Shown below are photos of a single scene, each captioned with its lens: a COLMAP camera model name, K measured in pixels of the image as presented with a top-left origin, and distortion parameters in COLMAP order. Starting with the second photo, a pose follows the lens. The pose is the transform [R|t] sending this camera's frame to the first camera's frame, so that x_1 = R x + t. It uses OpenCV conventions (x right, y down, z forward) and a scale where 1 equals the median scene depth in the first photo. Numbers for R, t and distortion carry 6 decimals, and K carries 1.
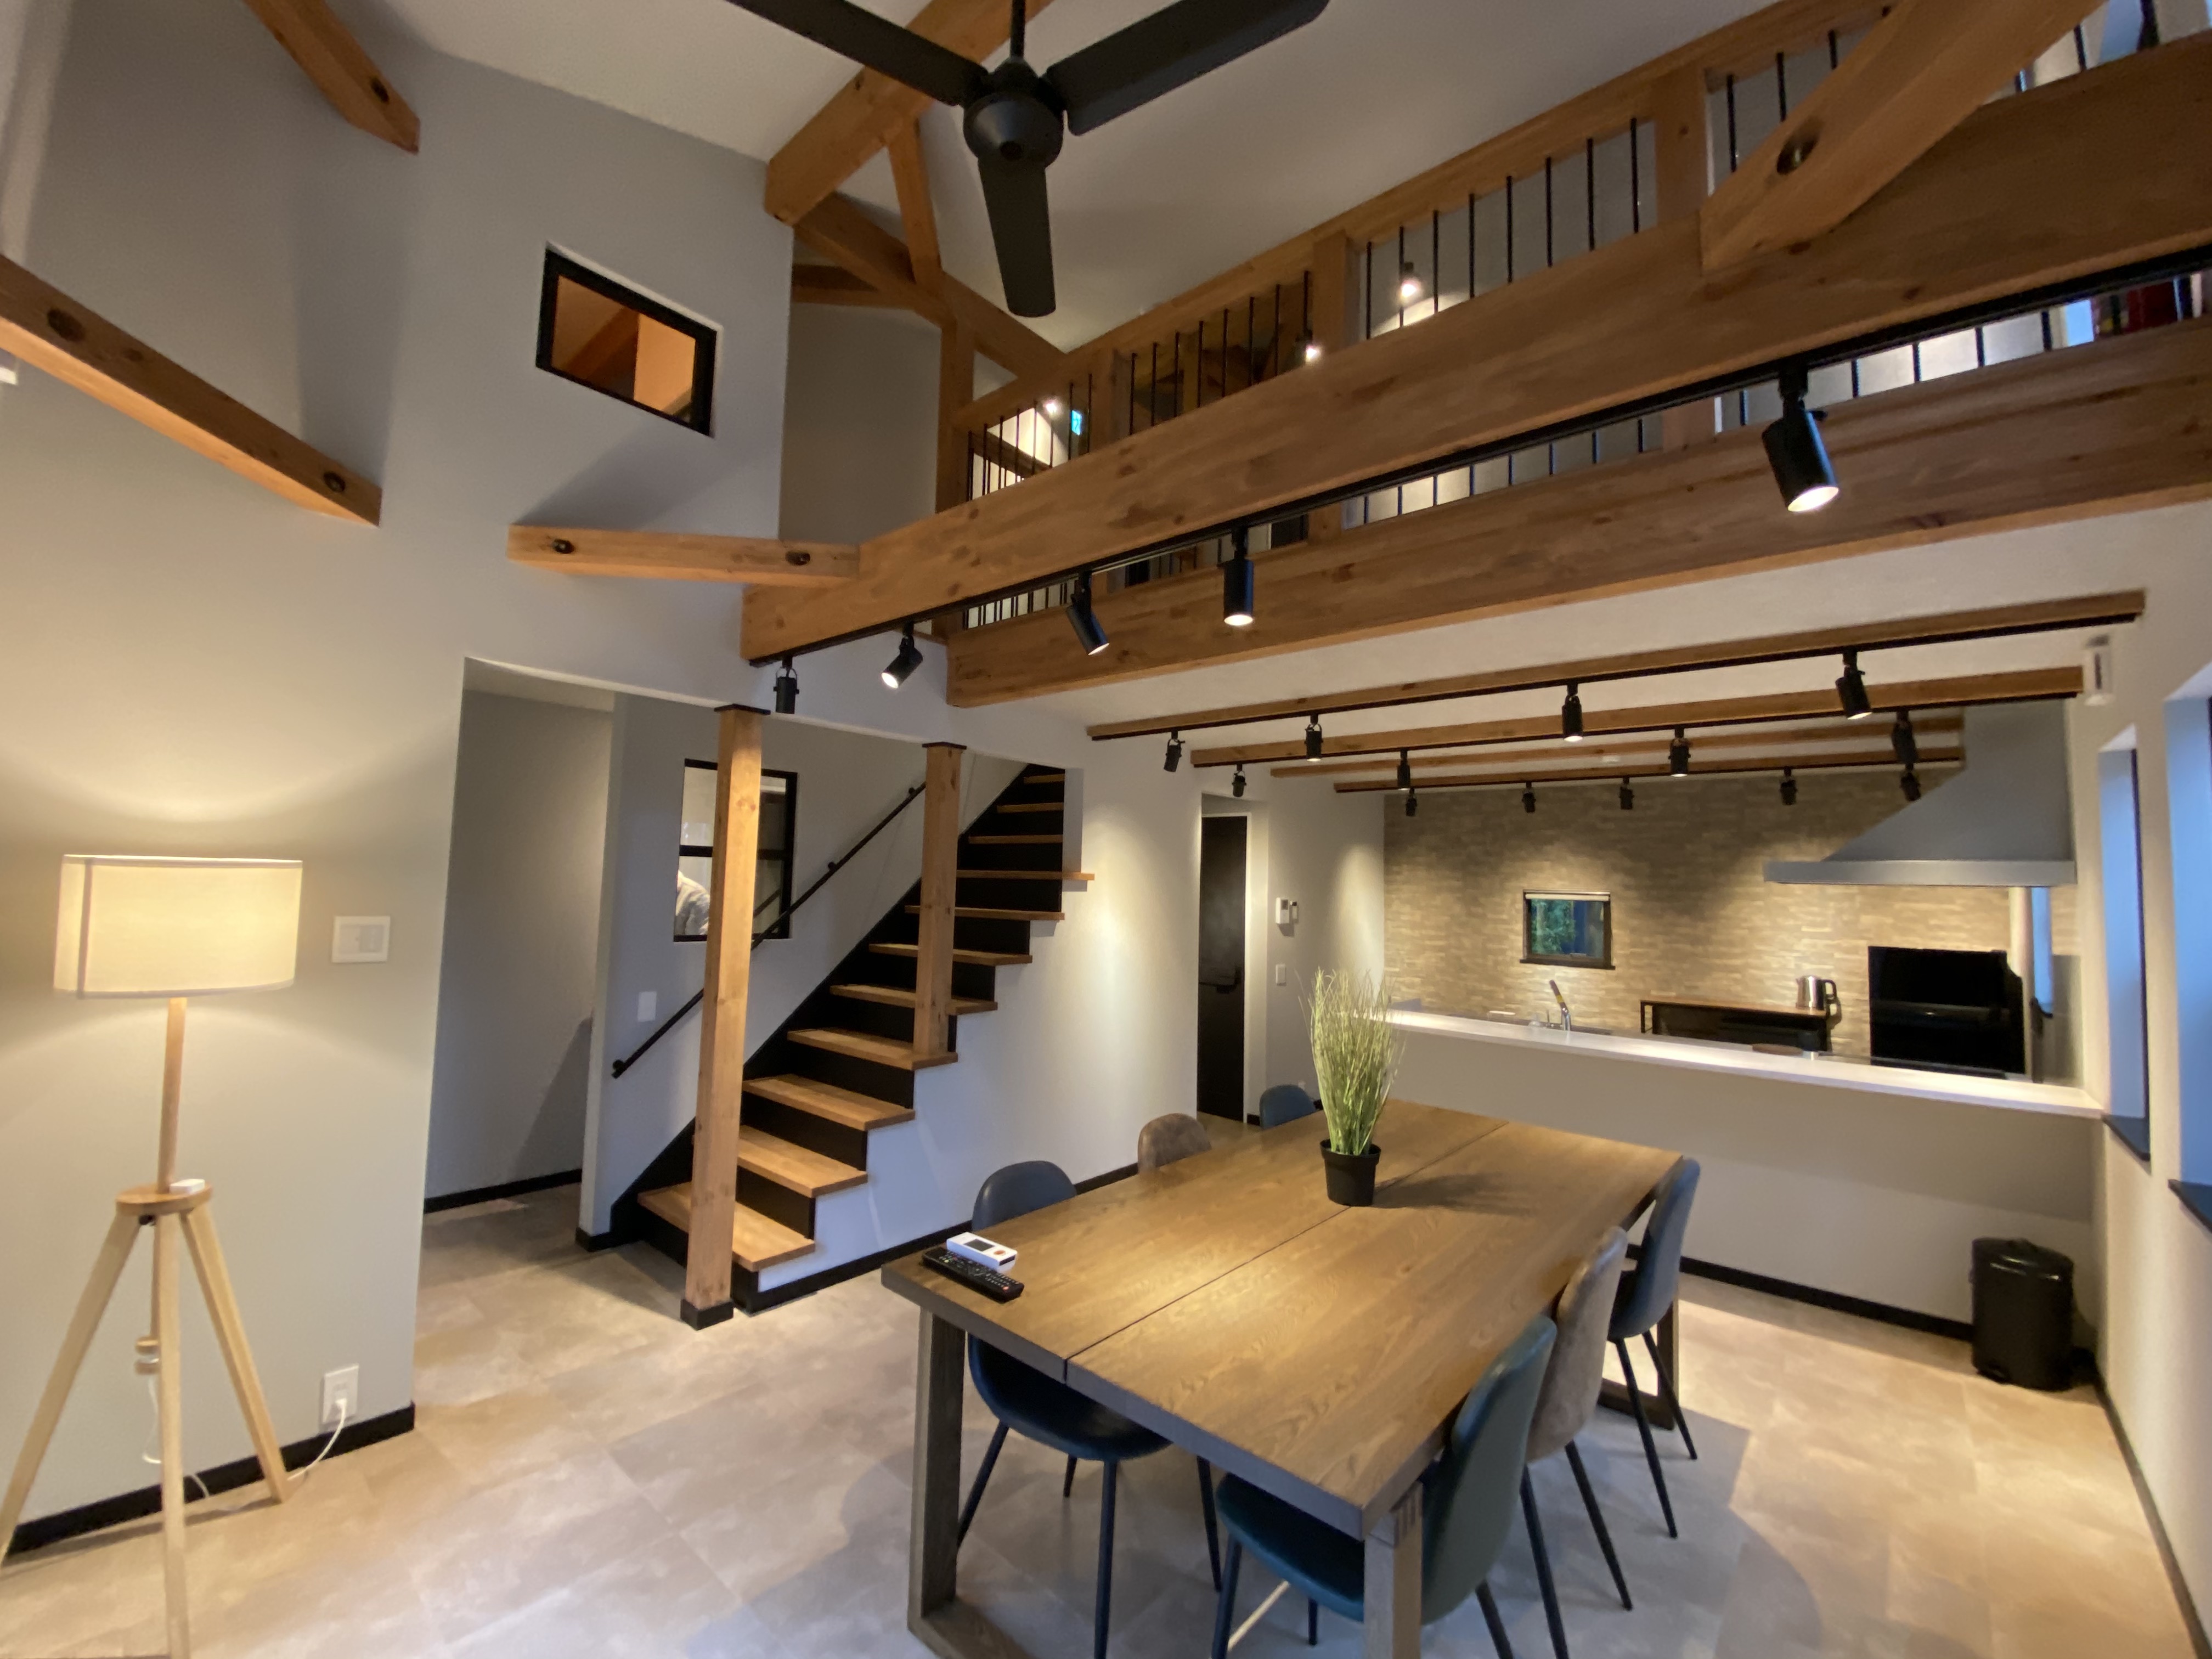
lens RADIAL K [[906.1, 0, 1103.6], [0, 906.1, 822.3], [0, 0, 1]] dist [-0.011313, -0.000613]
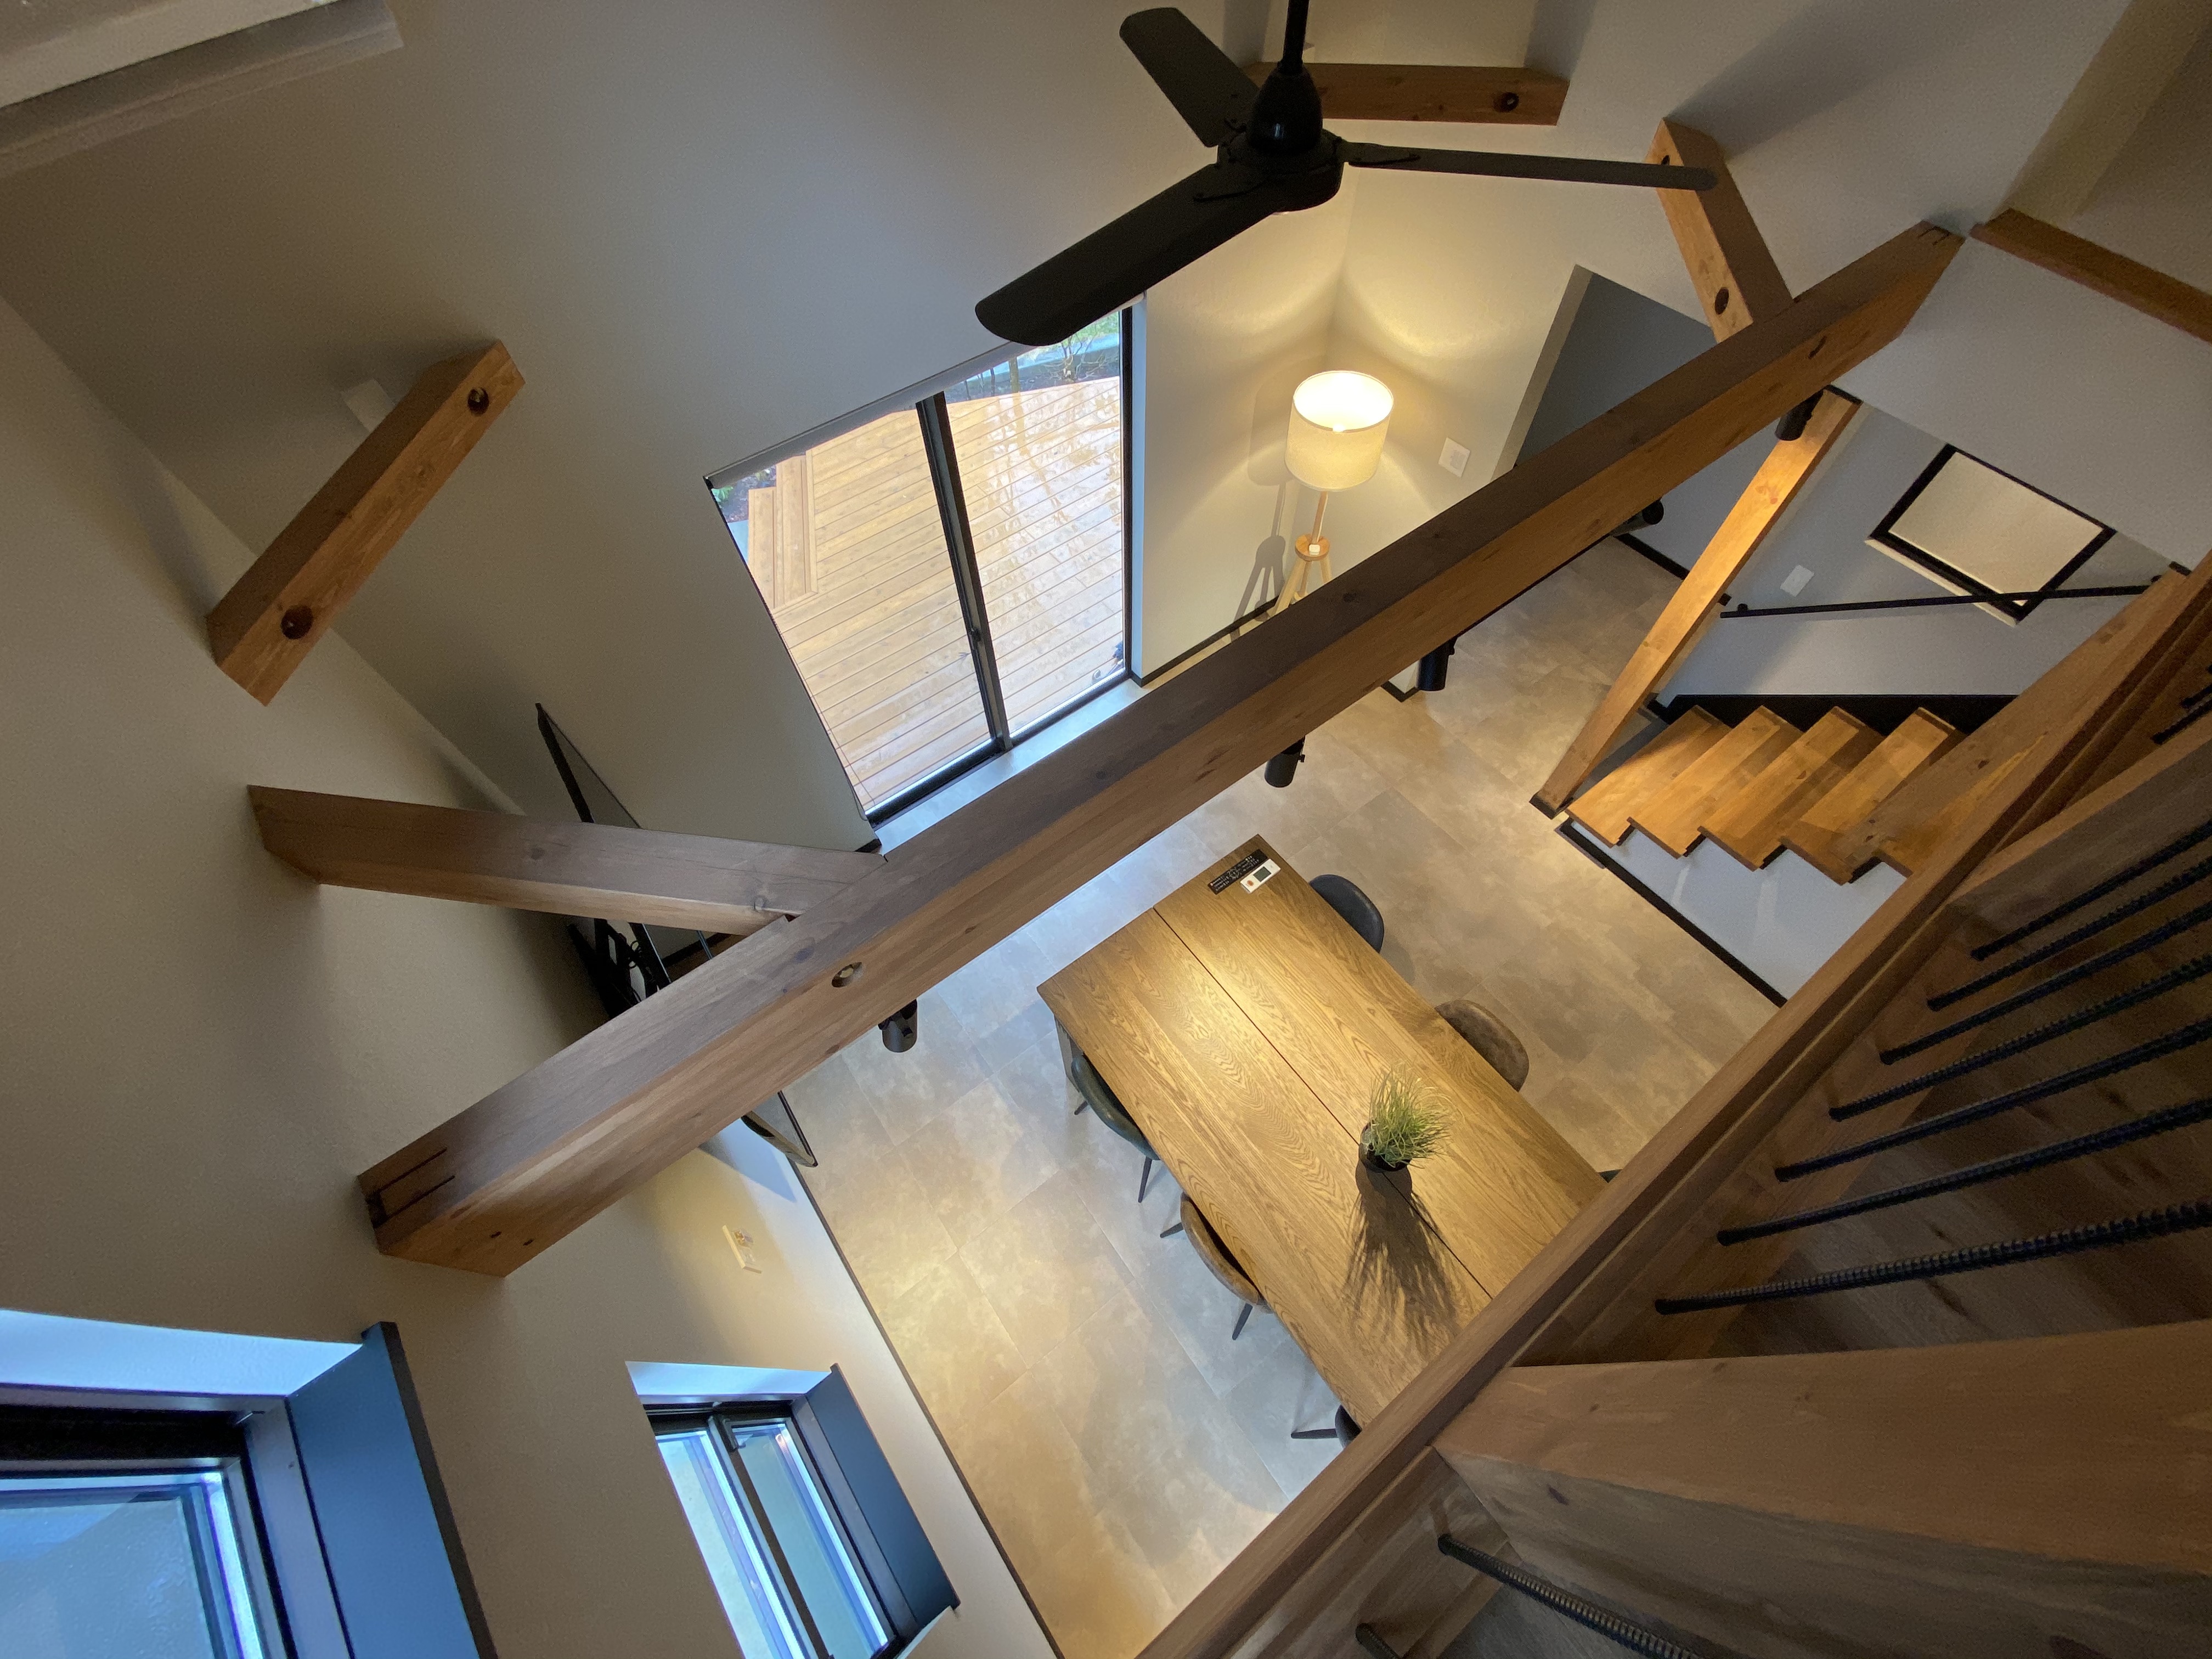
lens RADIAL K [[906.1, 0, 1108.2], [0, 906.1, 823.2], [0, 0, 1]] dist [-0.011313, -0.000613]
pose [[-0.209156, 0.811961, -0.544952, 0.492754], [0.093686, 0.571352, 0.815340, -0.643617], [0.973384, 0.119479, -0.195571, 0.640266]]
